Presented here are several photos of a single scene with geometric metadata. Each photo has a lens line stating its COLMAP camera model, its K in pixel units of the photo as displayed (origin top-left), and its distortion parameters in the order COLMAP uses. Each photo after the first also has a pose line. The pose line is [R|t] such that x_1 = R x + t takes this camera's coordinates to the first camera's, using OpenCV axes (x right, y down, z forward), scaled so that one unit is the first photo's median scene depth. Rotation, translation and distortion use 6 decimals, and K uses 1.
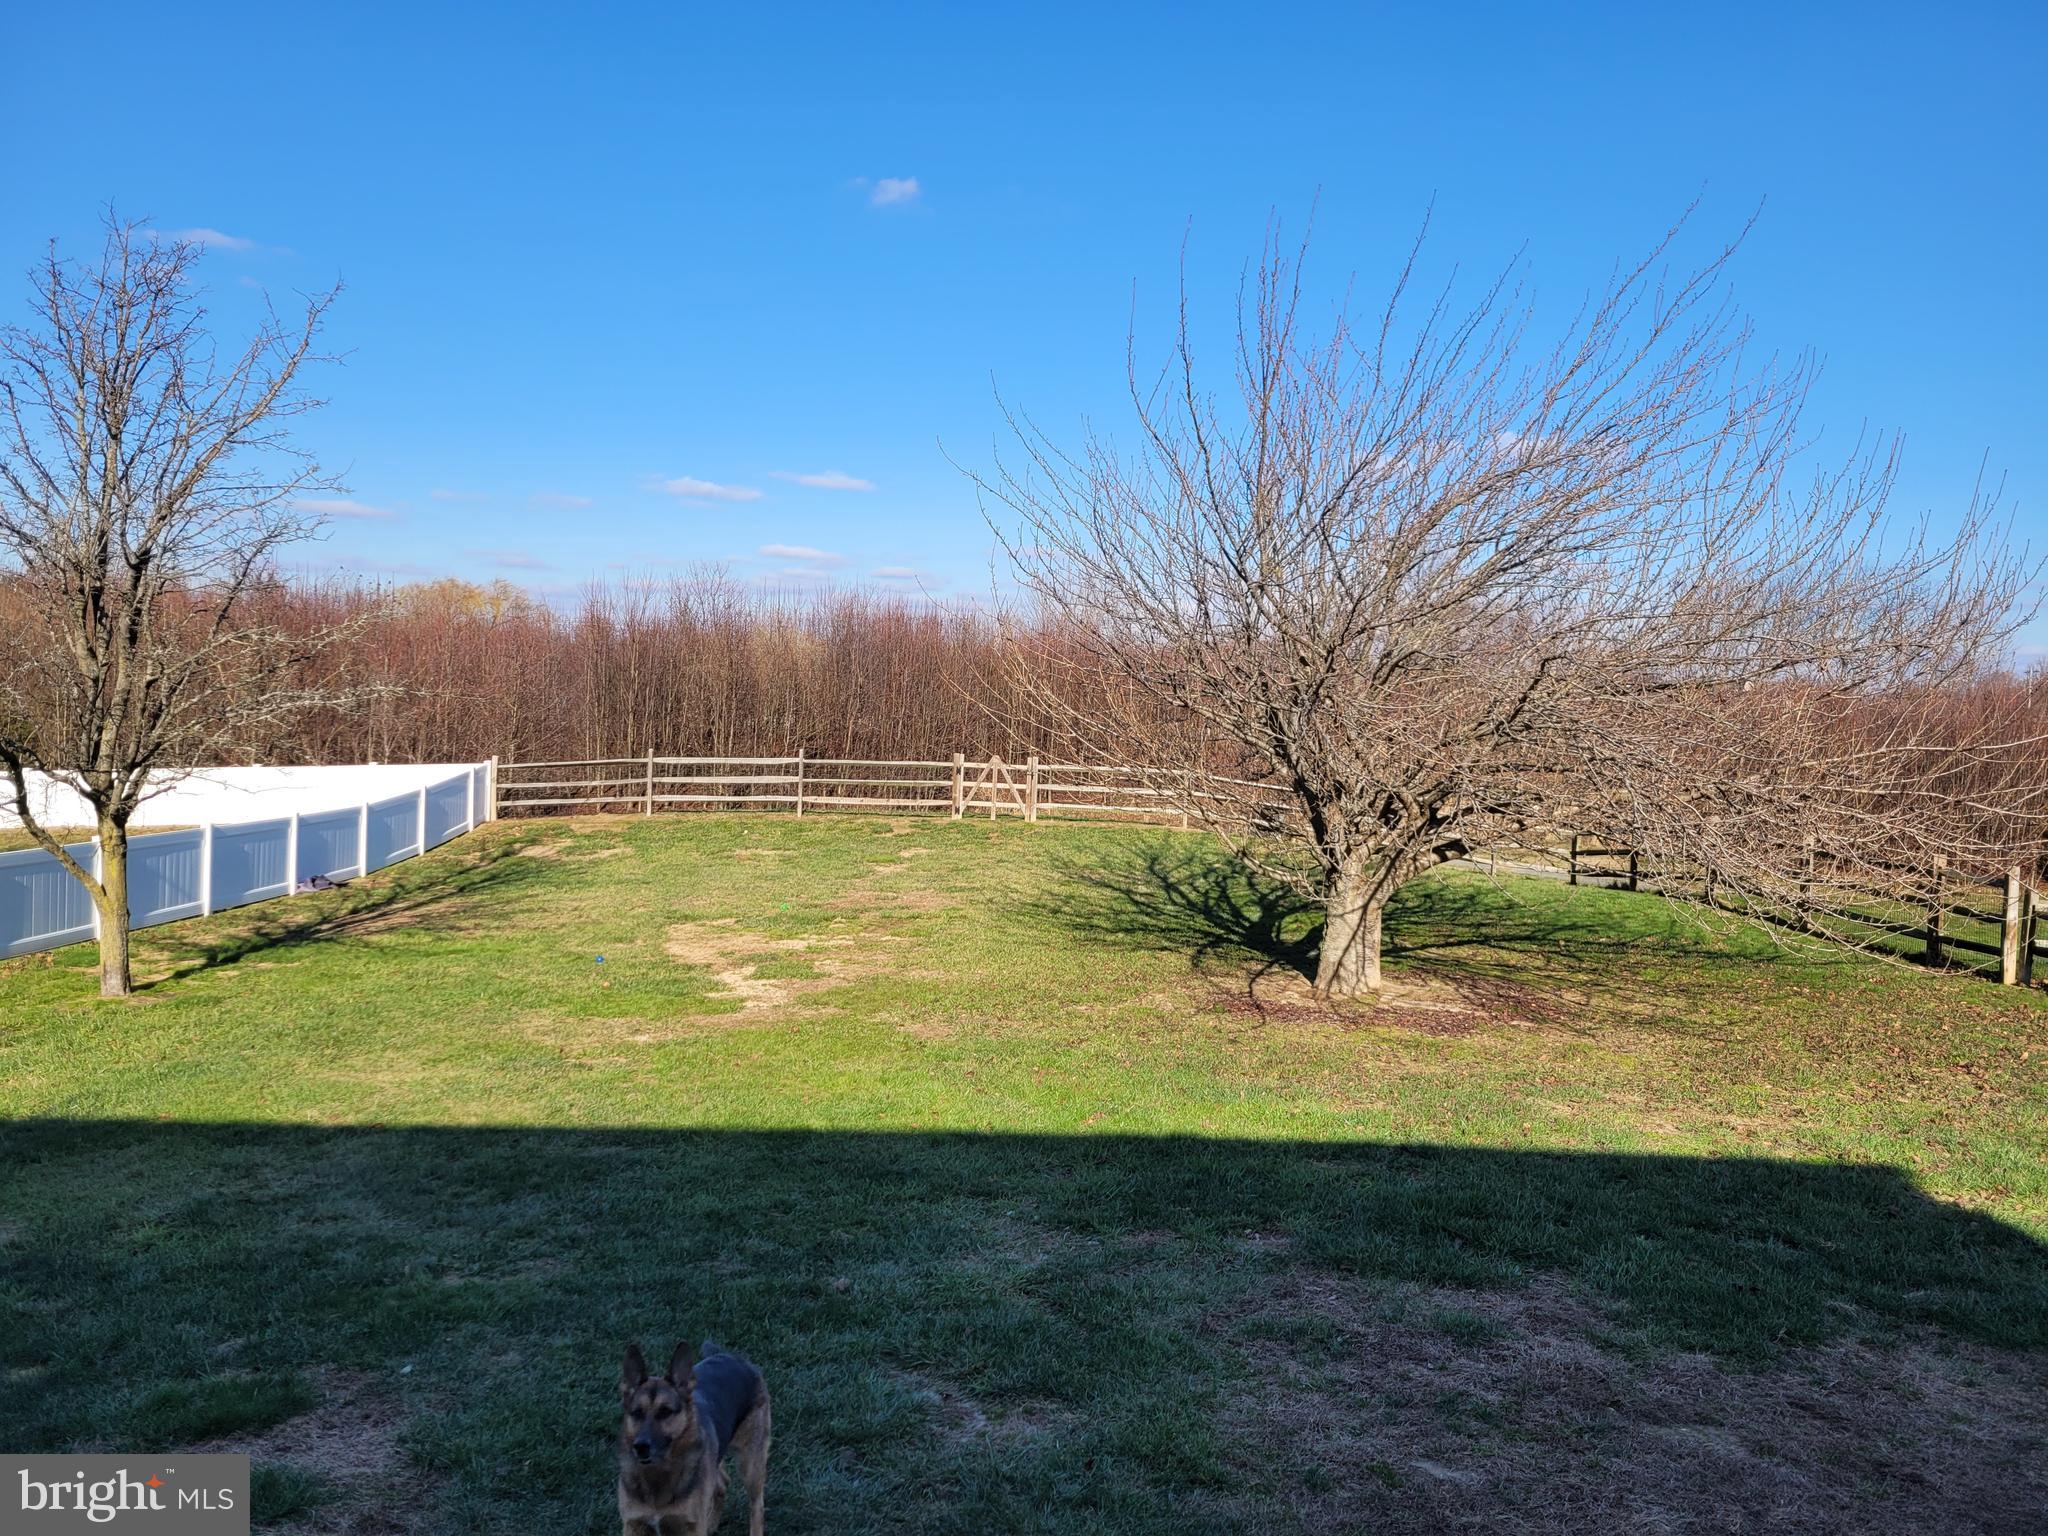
lens RADIAL K [[1590.7, 0, 1029.8], [0, 1590.7, 749.1], [0, 0, 1]] dist [0.053197, -0.027084]
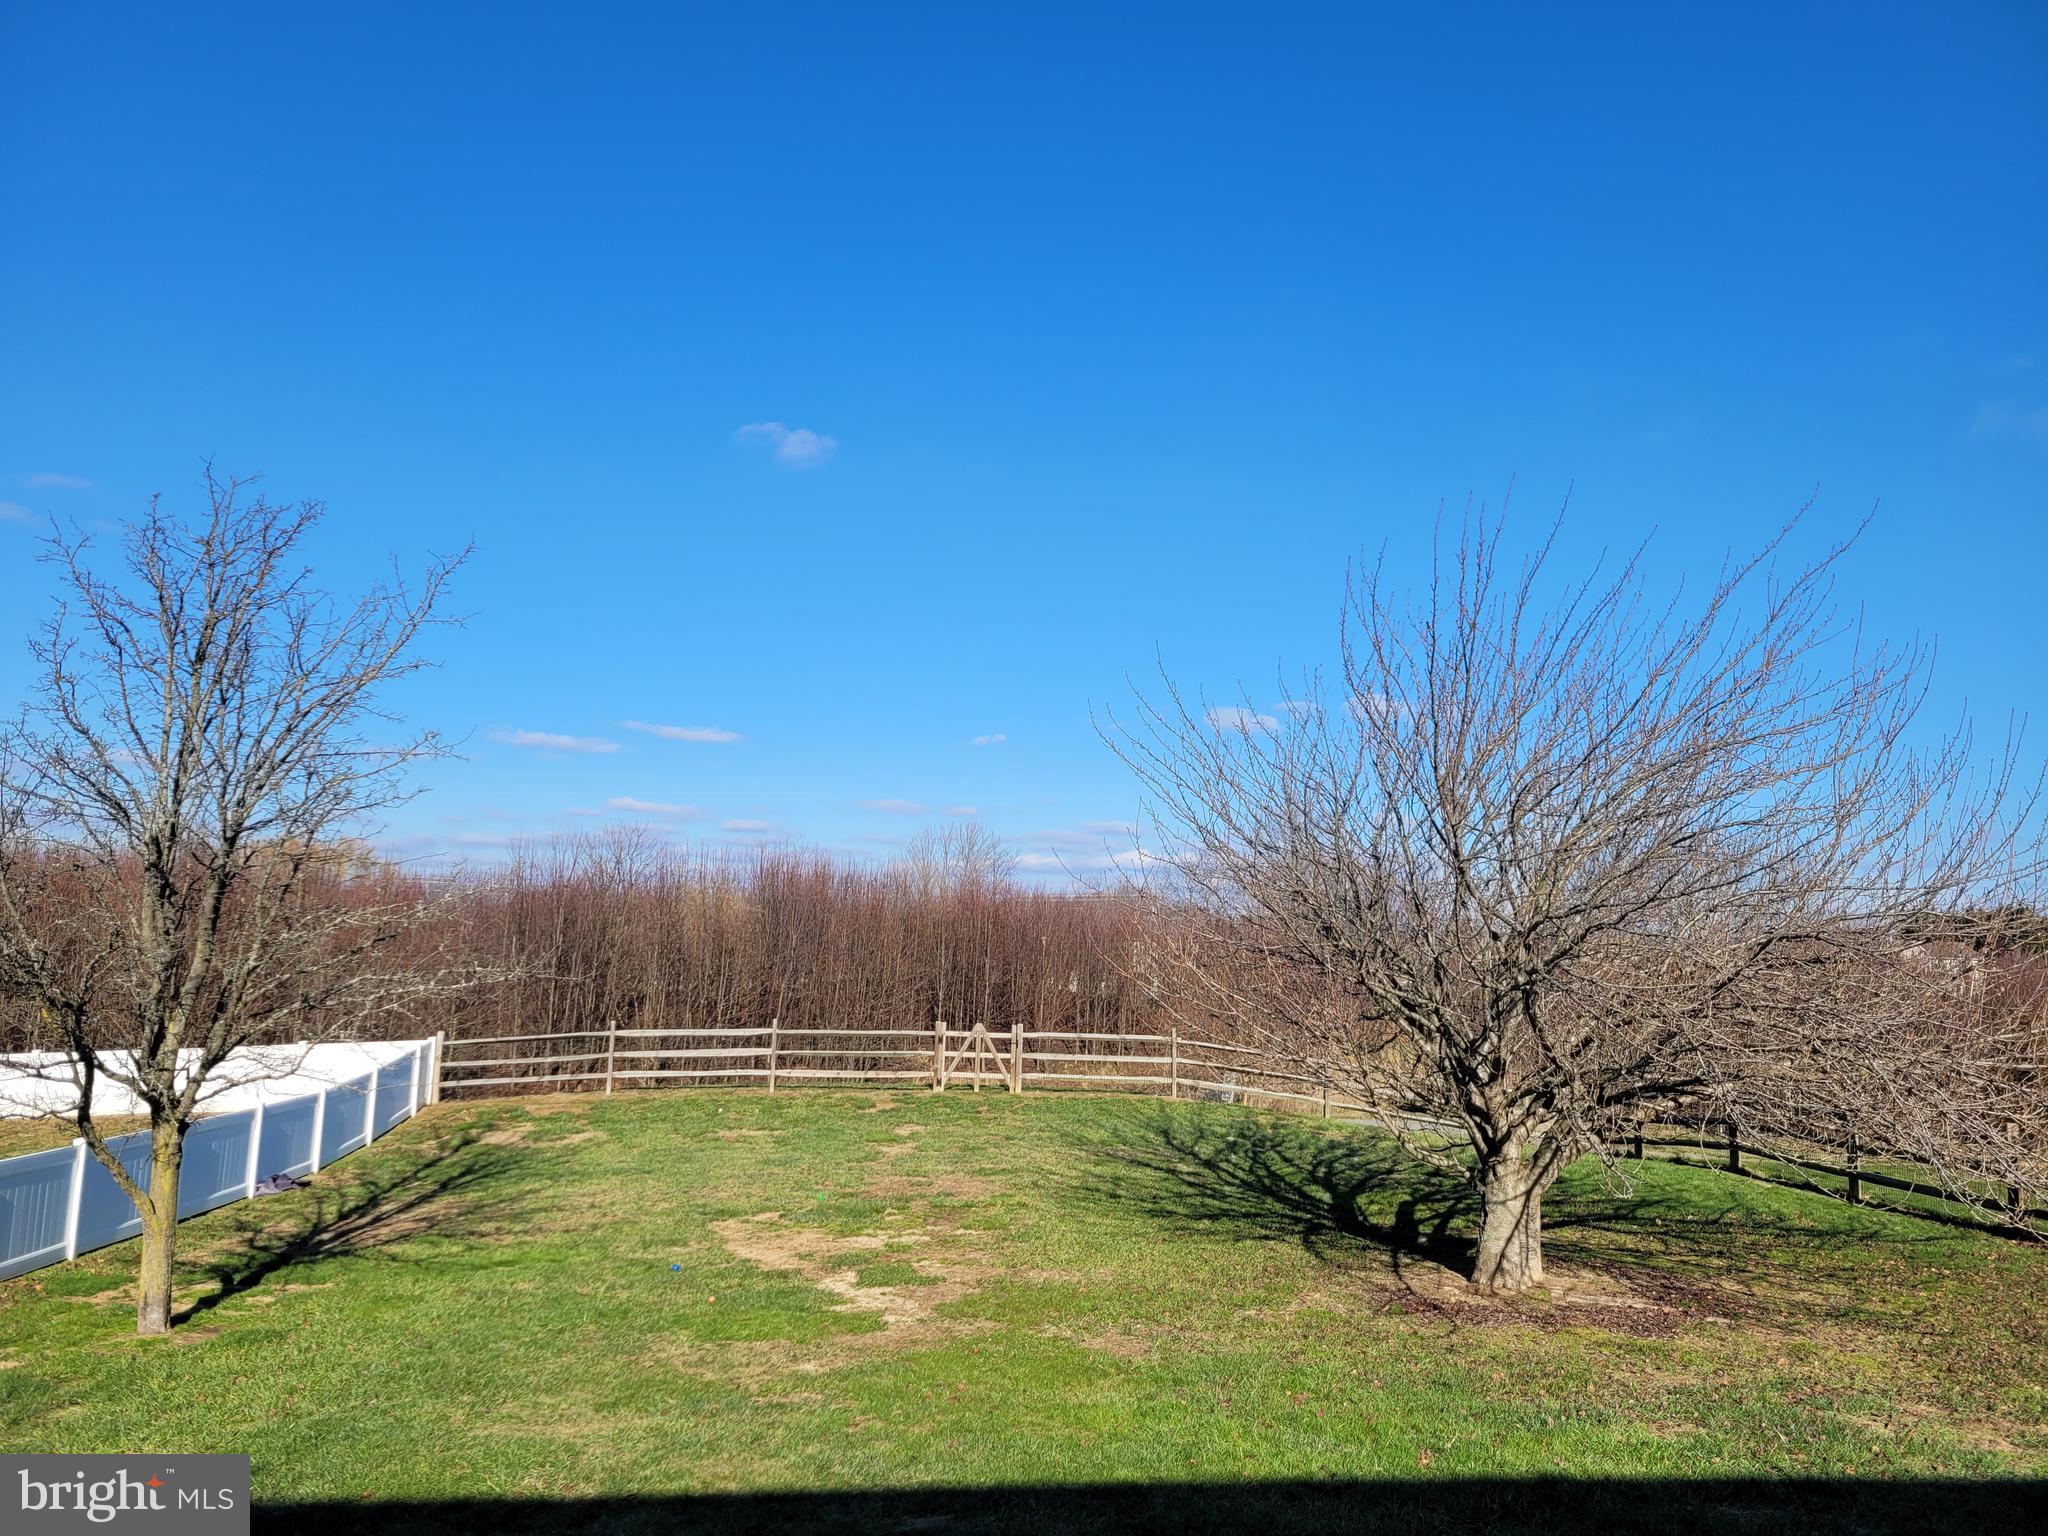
lens RADIAL K [[1590.7, 0, 1033.6], [0, 1590.7, 718.3], [0, 0, 1]] dist [0.053197, -0.027084]
pose [[0.993965, 0.009905, 0.109252, -0.106091], [0.009542, 0.984334, -0.176055, -0.008254], [-0.109284, 0.176035, 0.978299, 0.020530]]
